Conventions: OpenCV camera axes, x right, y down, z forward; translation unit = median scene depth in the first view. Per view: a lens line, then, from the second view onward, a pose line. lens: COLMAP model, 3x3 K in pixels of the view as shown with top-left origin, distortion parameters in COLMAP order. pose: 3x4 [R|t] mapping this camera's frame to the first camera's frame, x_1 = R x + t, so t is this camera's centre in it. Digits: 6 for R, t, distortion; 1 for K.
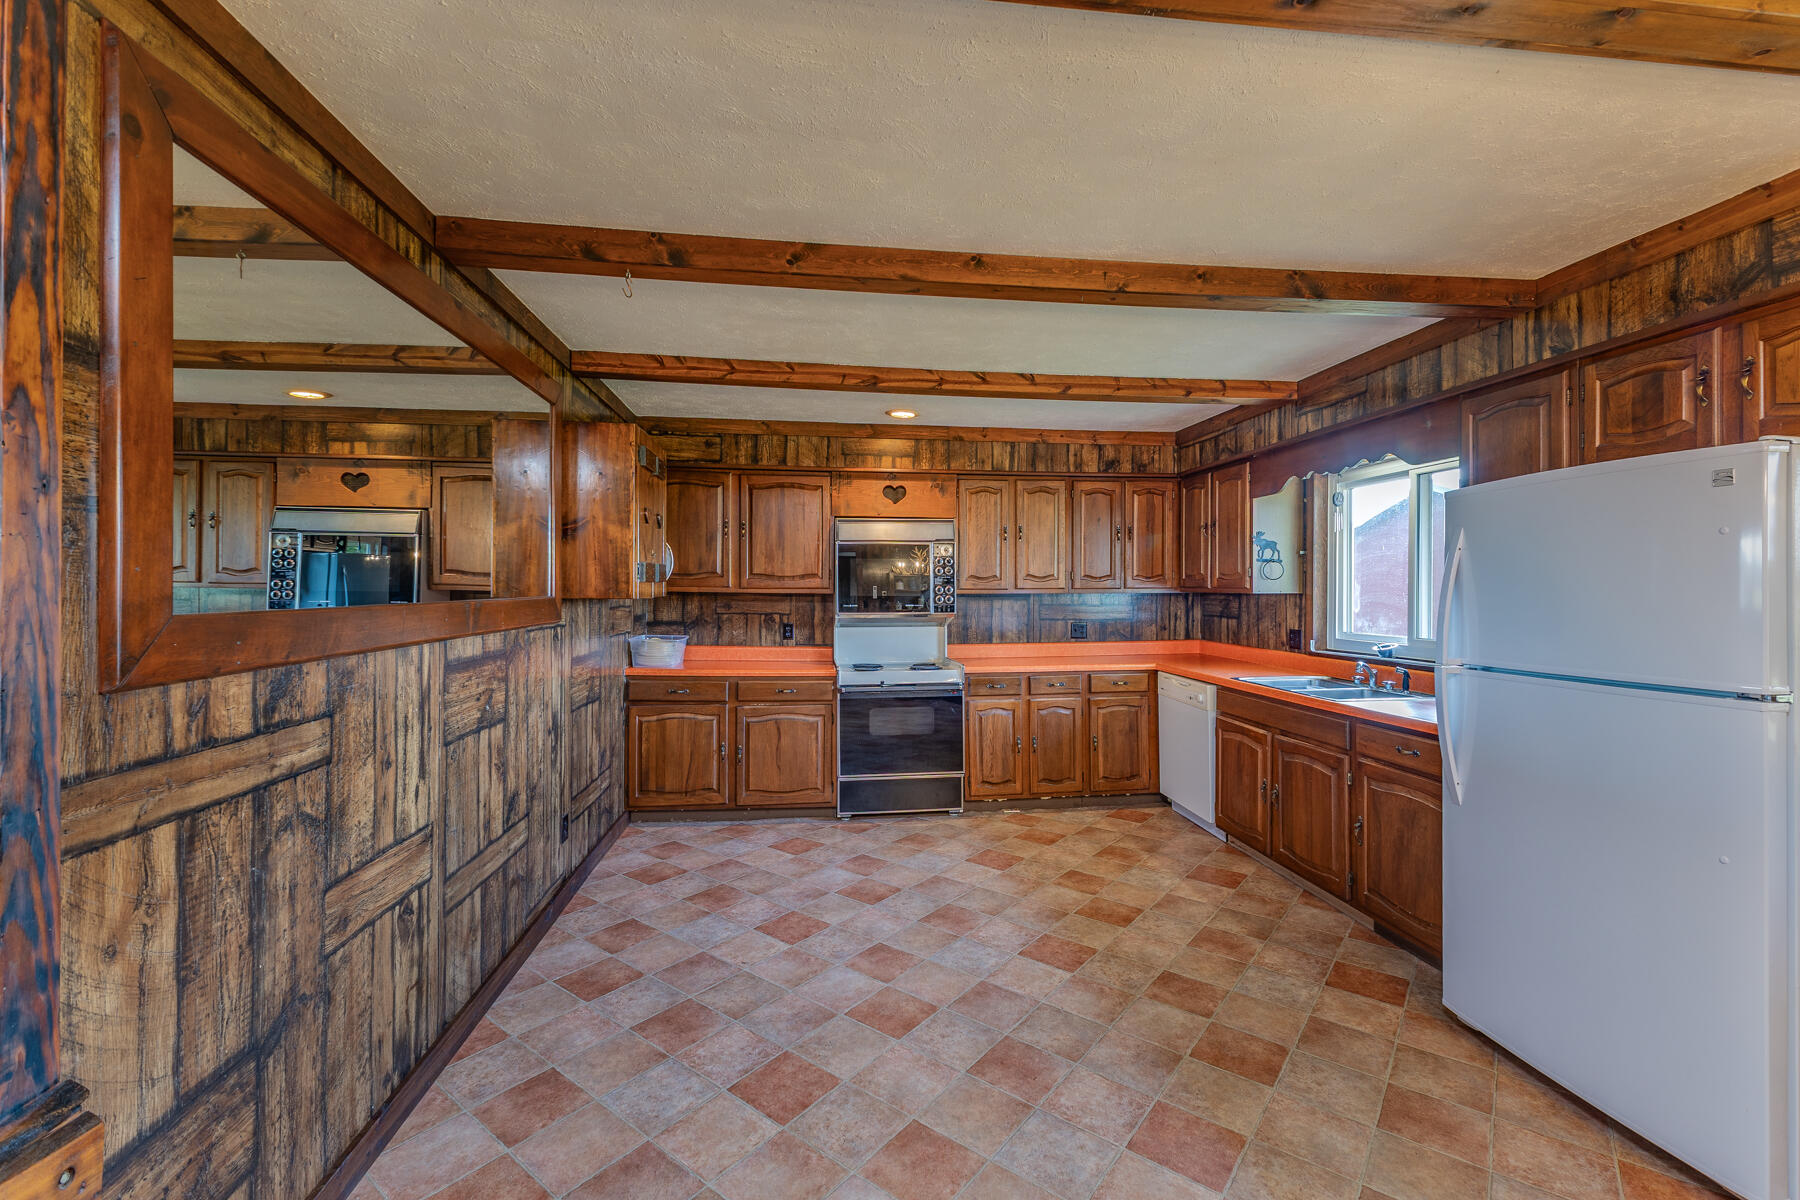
lens RADIAL K [[781.3, 0, 896.4], [0, 781.3, 588.7], [0, 0, 1]] dist [0.011251, -0.000494]
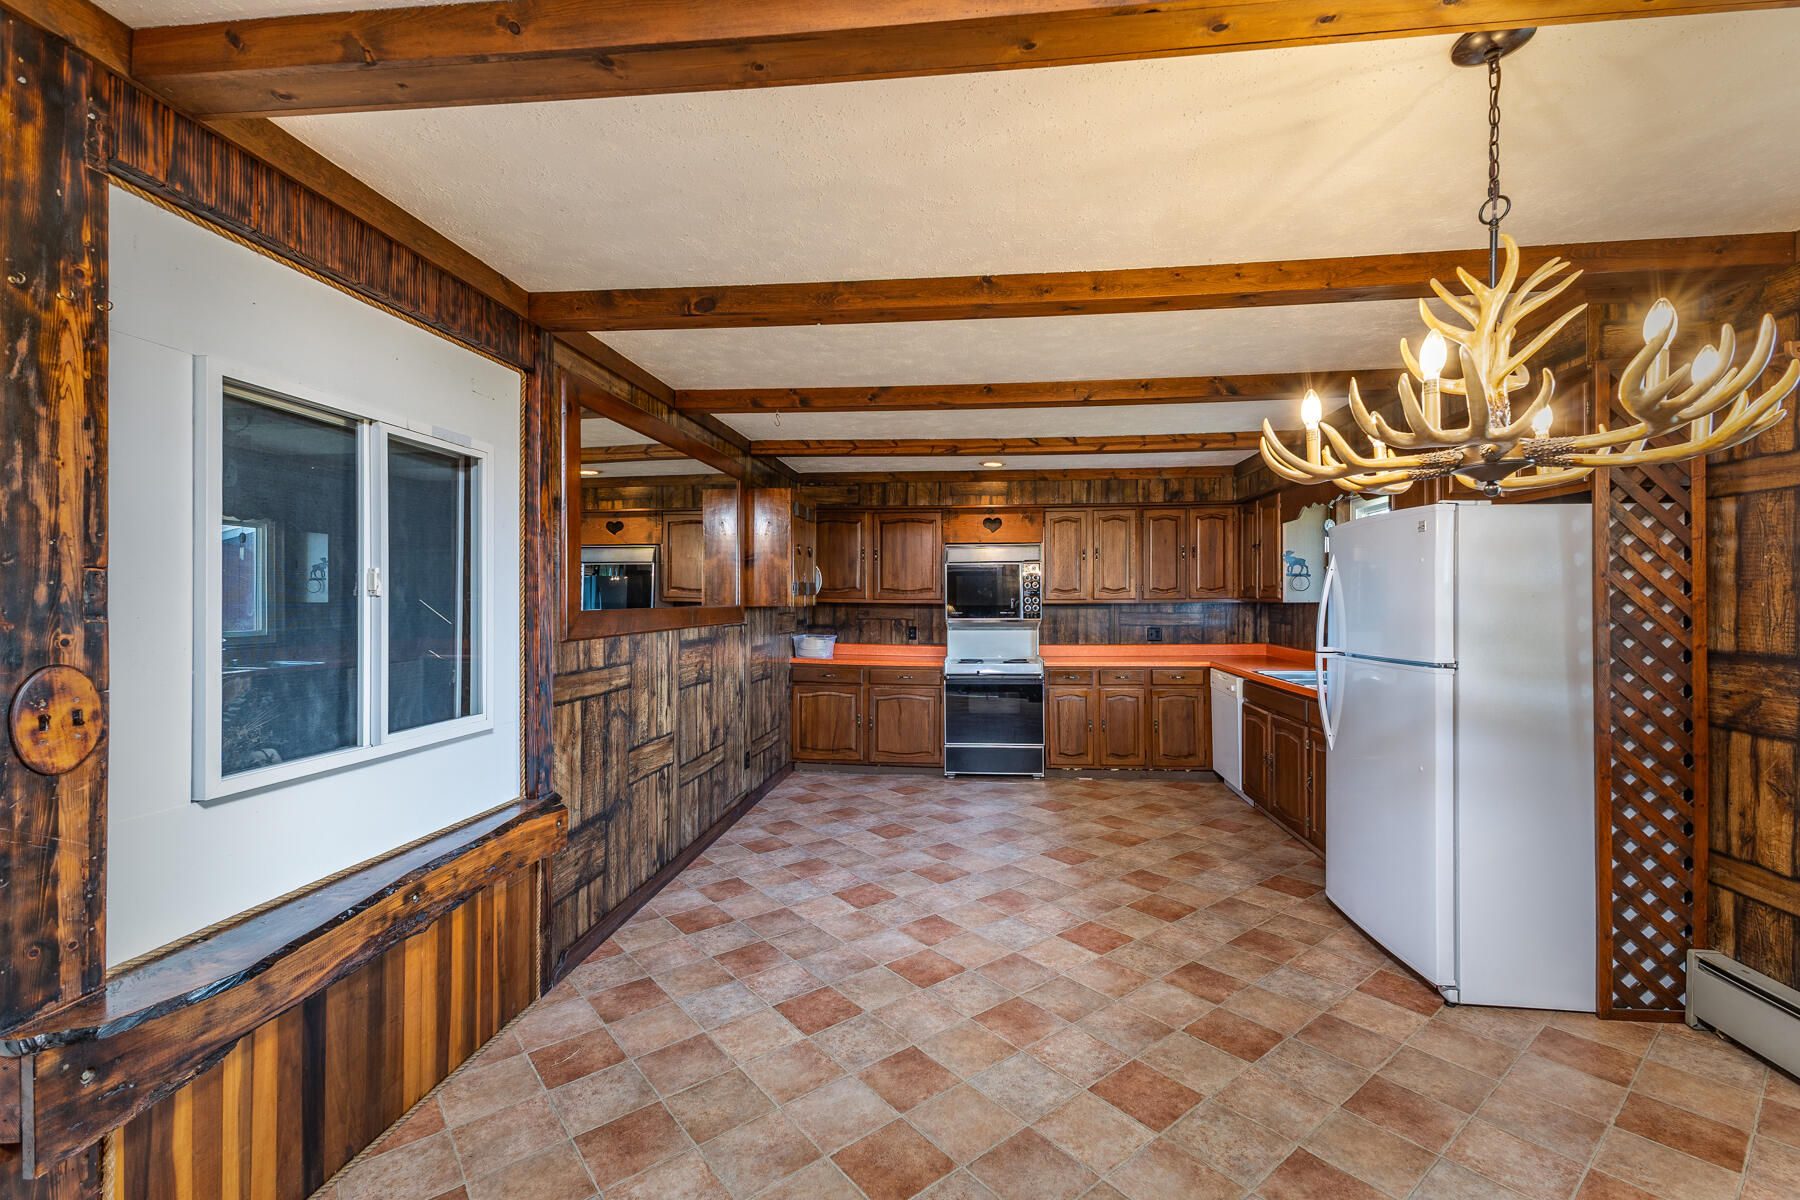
lens RADIAL K [[781.3, 0, 891.8], [0, 781.3, 602.4], [0, 0, 1]] dist [0.011251, -0.000494]
pose [[0.972881, -0.002216, -0.231295, 0.157498], [0.002674, 0.999995, 0.001669, 0.002423], [0.231291, -0.002242, 0.972882, -0.320355]]
